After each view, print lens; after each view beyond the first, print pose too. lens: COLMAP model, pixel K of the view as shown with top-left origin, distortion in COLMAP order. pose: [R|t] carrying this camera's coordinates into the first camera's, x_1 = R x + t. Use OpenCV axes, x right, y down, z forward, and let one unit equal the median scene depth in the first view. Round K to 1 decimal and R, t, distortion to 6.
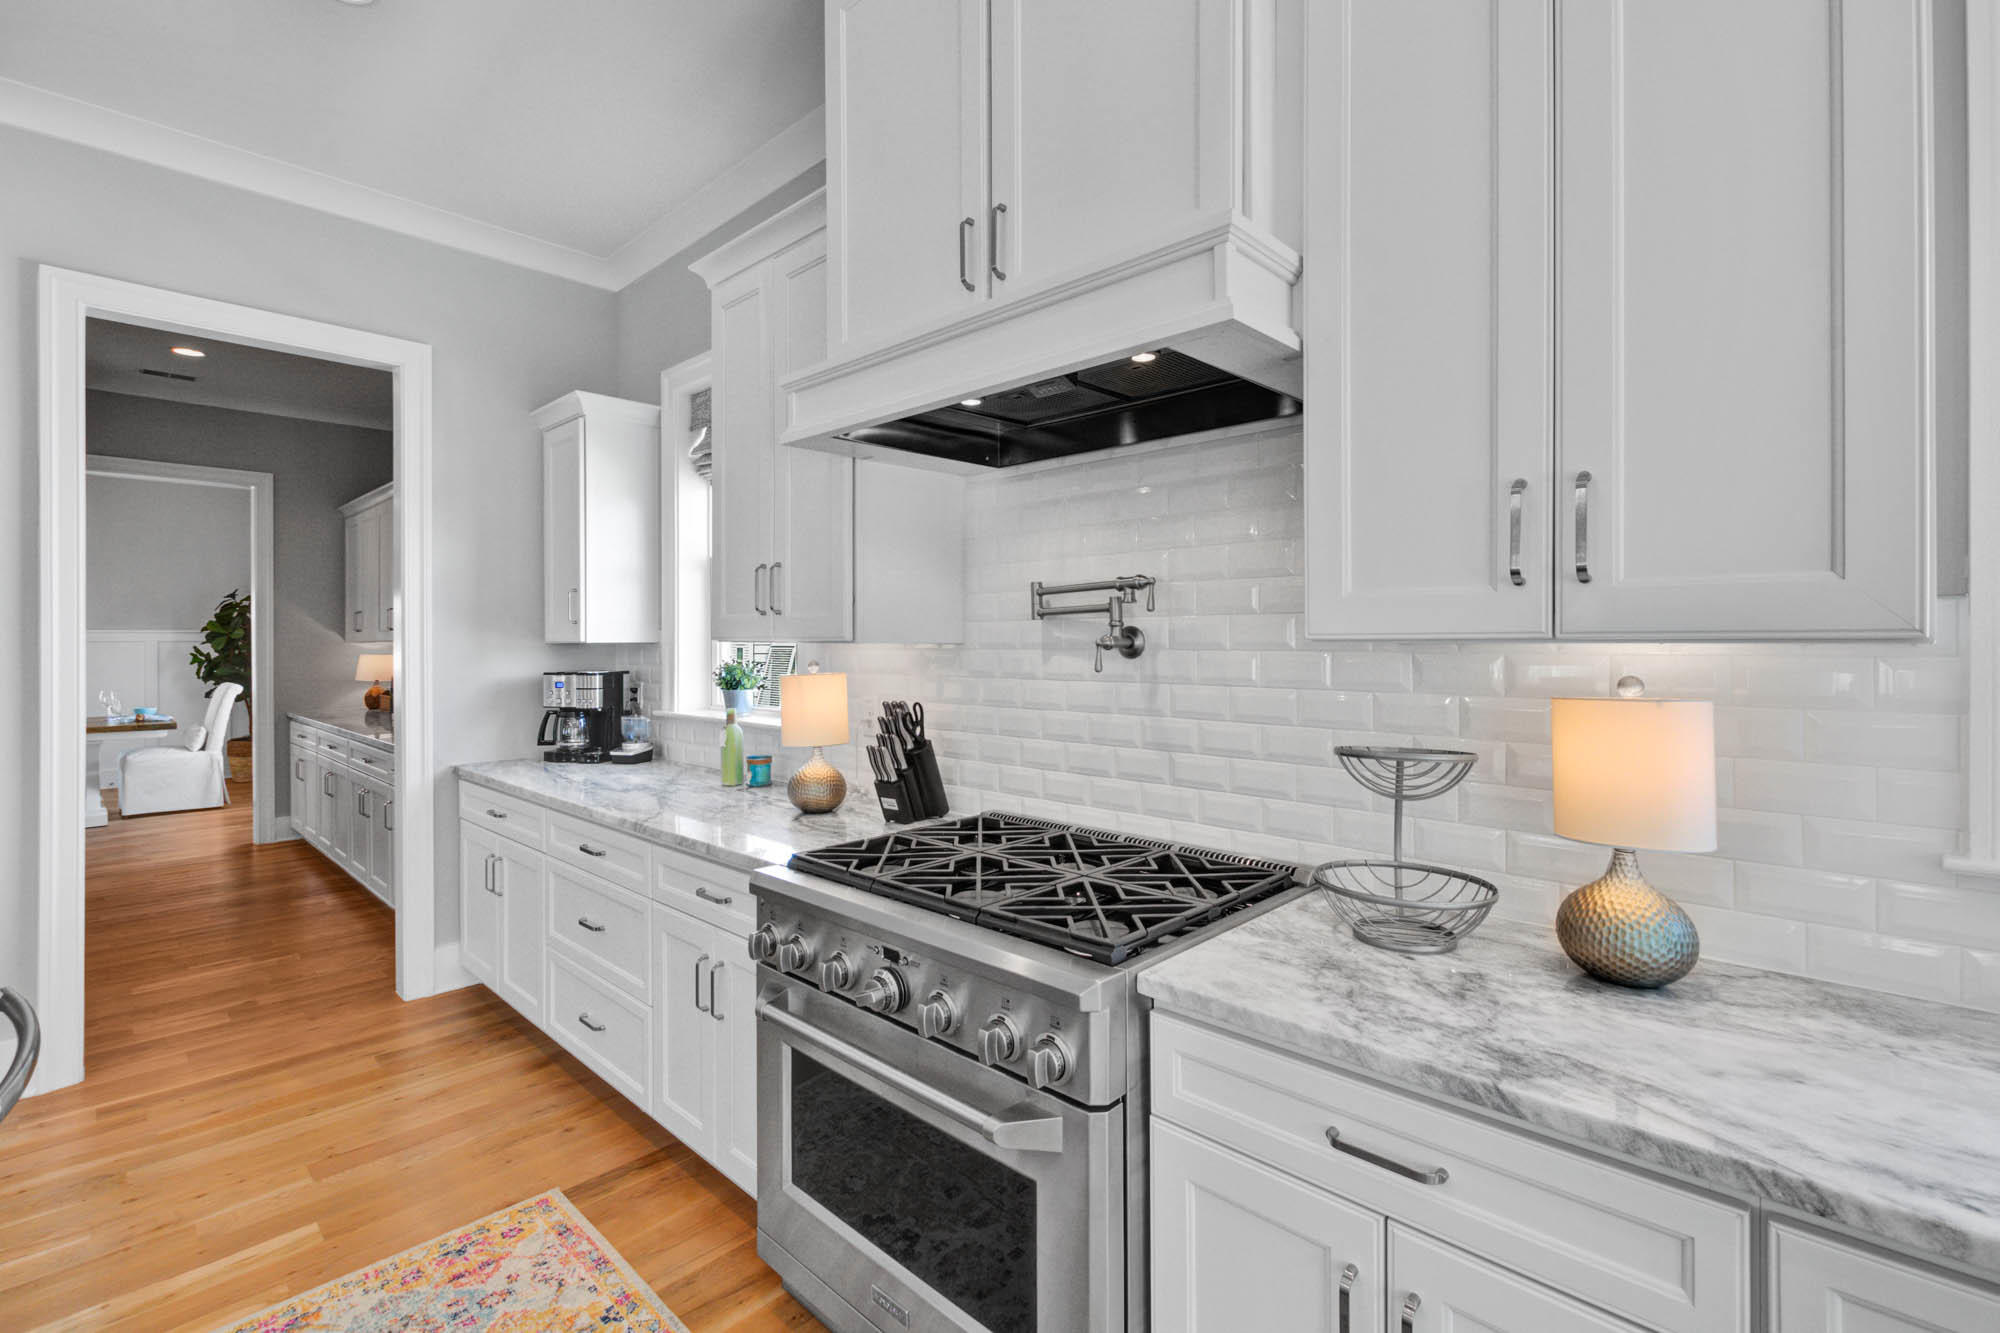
lens RADIAL K [[893.7, 0, 1004.3], [0, 893.7, 646.5], [0, 0, 1]] dist [0.009878, -0.000155]
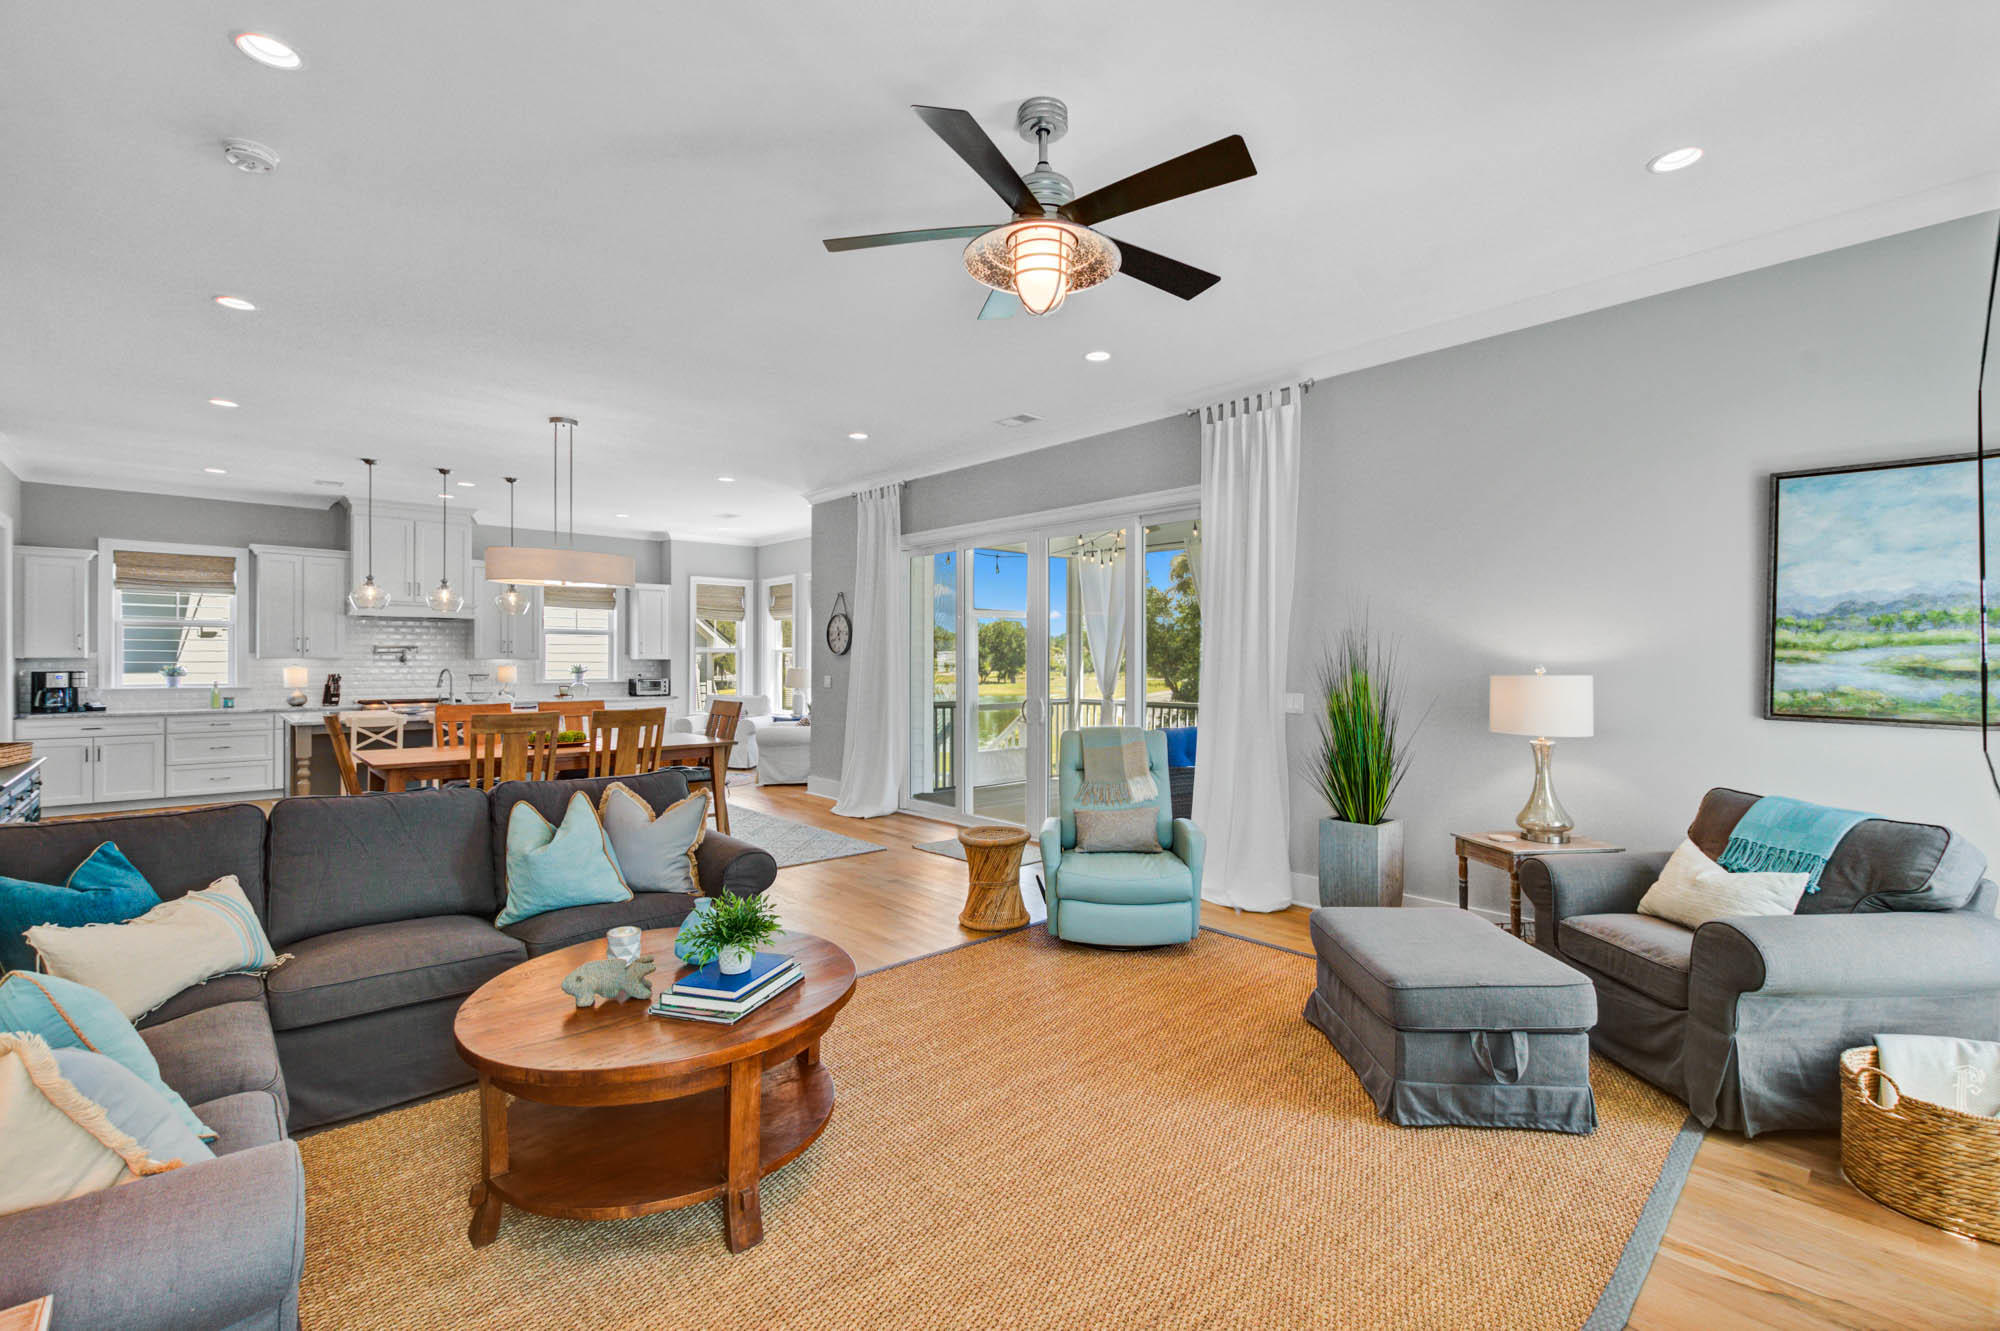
lens RADIAL K [[884.8, 0, 1004.3], [0, 884.8, 666.1], [0, 0, 1]] dist [0.011392, -0.000232]
pose [[0.058323, -0.000670, 0.998298, -3.858380], [0.004886, 0.999988, 0.000386, 0.040768], [-0.998286, 0.004855, 0.058326, -2.172699]]
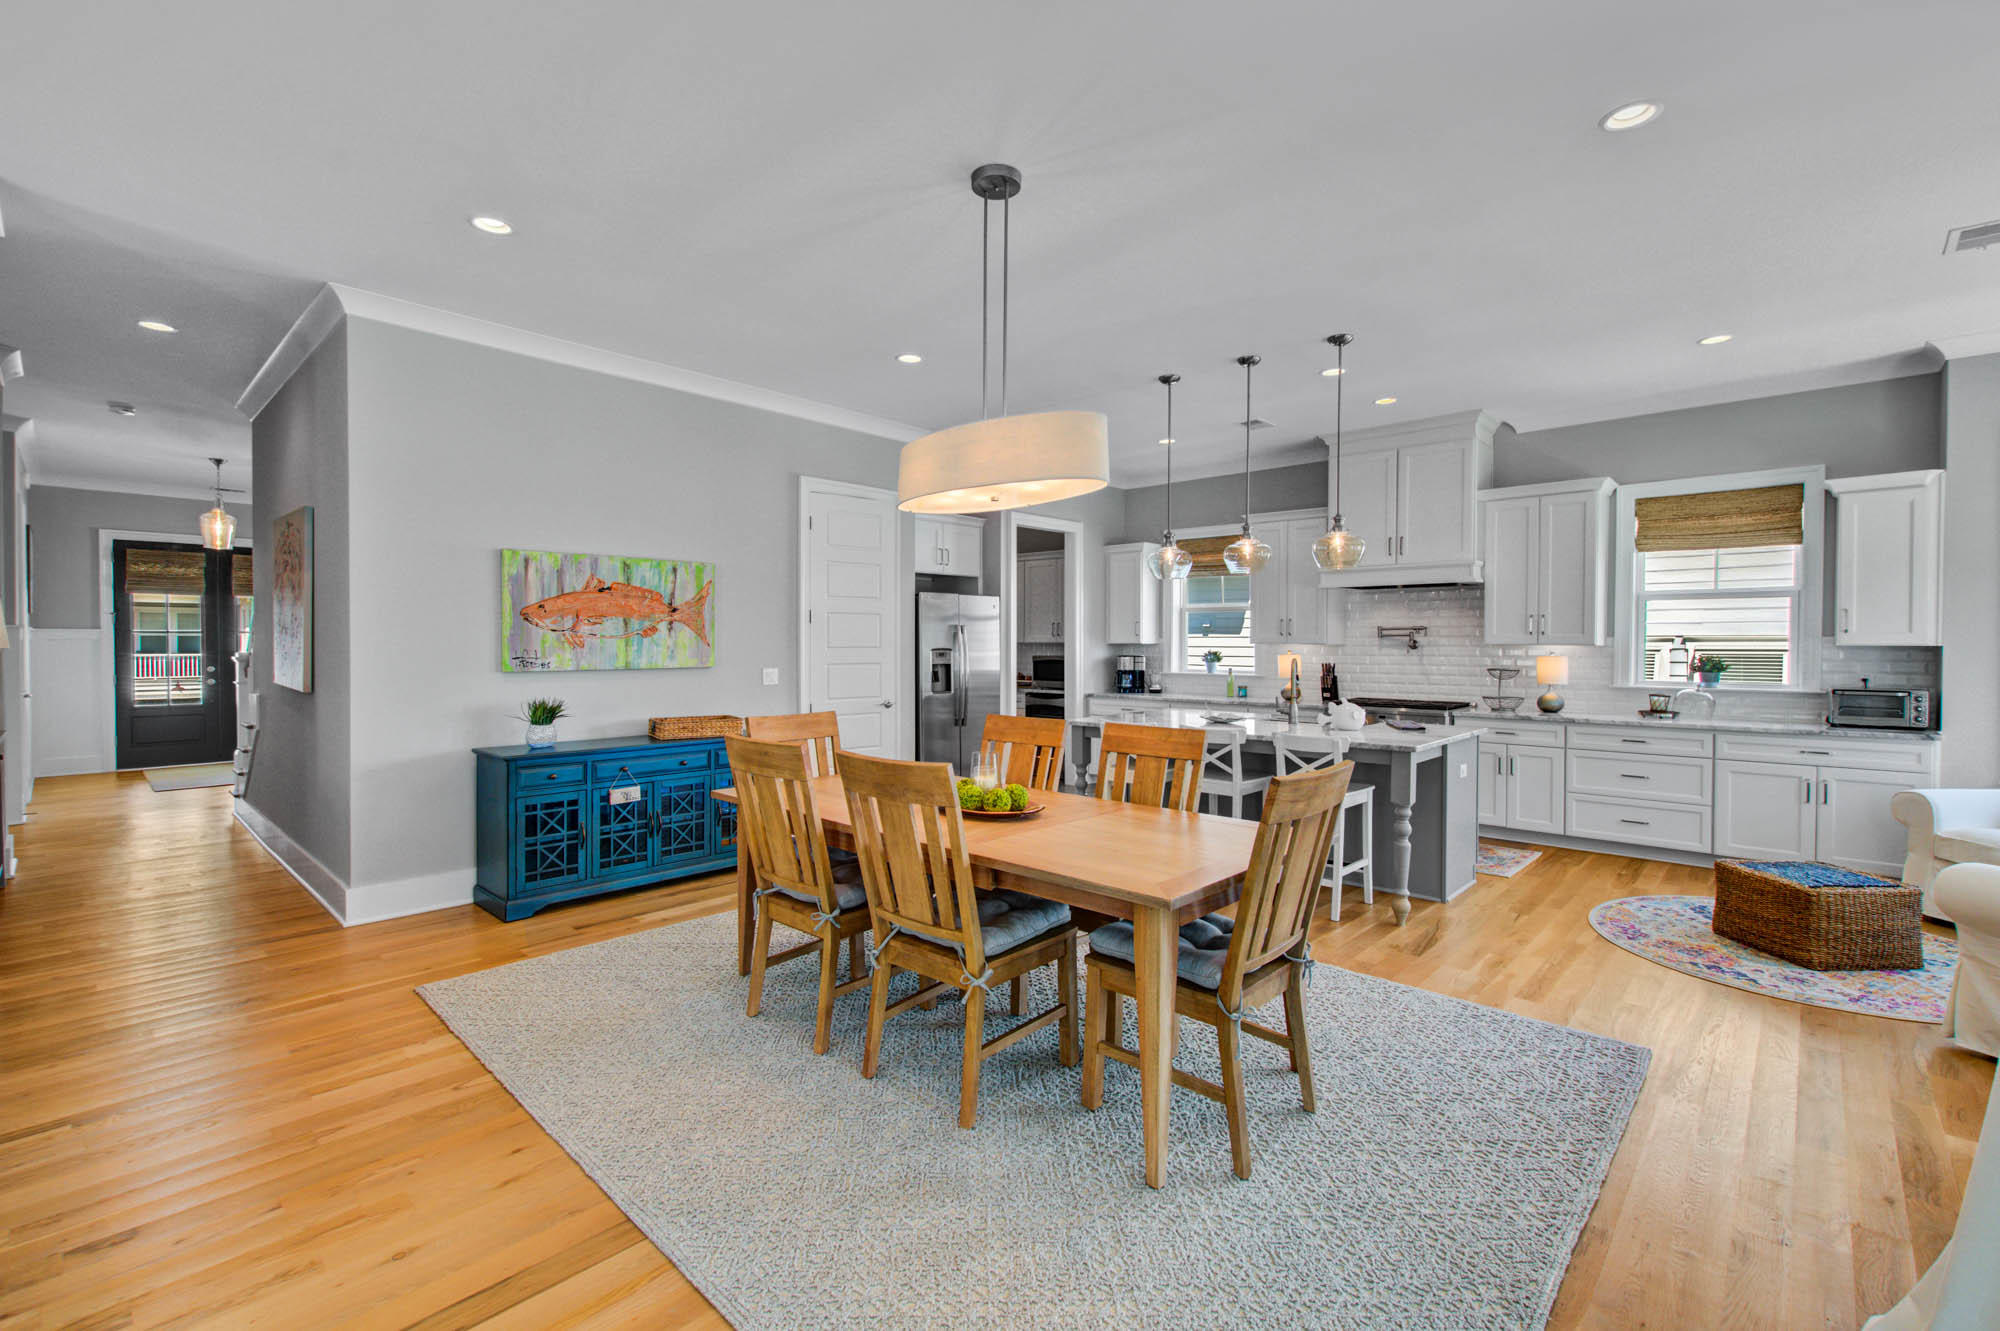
lens RADIAL K [[875.0, 0, 998.4], [0, 875.0, 654.8], [0, 0, 1]] dist [-0.001999, 0.000033]
pose [[0.999880, 0.007889, 0.013323, -1.322069], [-0.007962, 0.999954, 0.005391, 0.025742], [-0.013279, -0.005497, 0.999897, -2.065144]]
